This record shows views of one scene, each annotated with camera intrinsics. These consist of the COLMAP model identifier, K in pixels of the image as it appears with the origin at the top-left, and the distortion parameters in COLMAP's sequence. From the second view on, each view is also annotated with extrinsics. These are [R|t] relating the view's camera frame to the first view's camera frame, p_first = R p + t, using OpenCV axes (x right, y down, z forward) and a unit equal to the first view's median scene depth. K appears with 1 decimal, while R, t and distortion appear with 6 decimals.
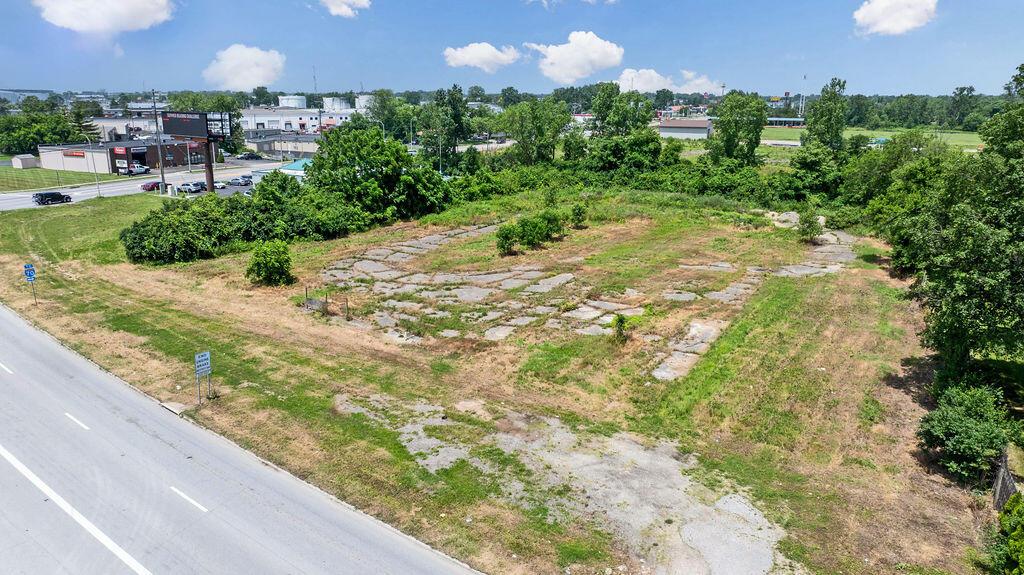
lens RADIAL K [[701.4, 0, 468.9], [0, 701.4, 284.9], [0, 0, 1]] dist [-0.006616, -0.001386]
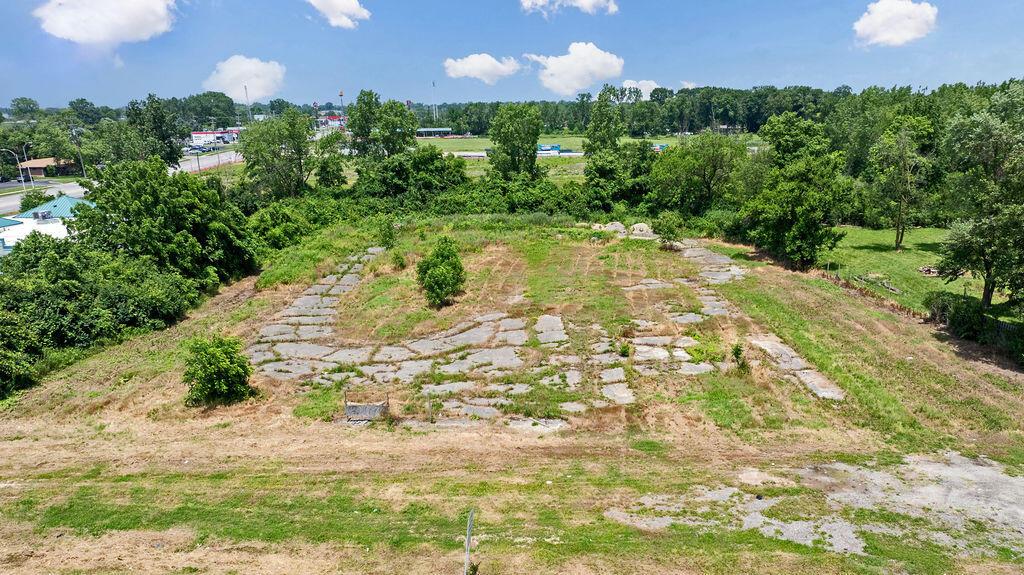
lens RADIAL K [[805.5, 0, 555.9], [0, 805.5, 288.8], [0, 0, 1]] dist [-0.016001, -0.001716]
pose [[0.812110, -0.141932, 0.565979, -0.433451], [0.164163, 0.986363, 0.011798, -0.062126], [-0.559935, 0.083332, 0.824335, 0.193115]]
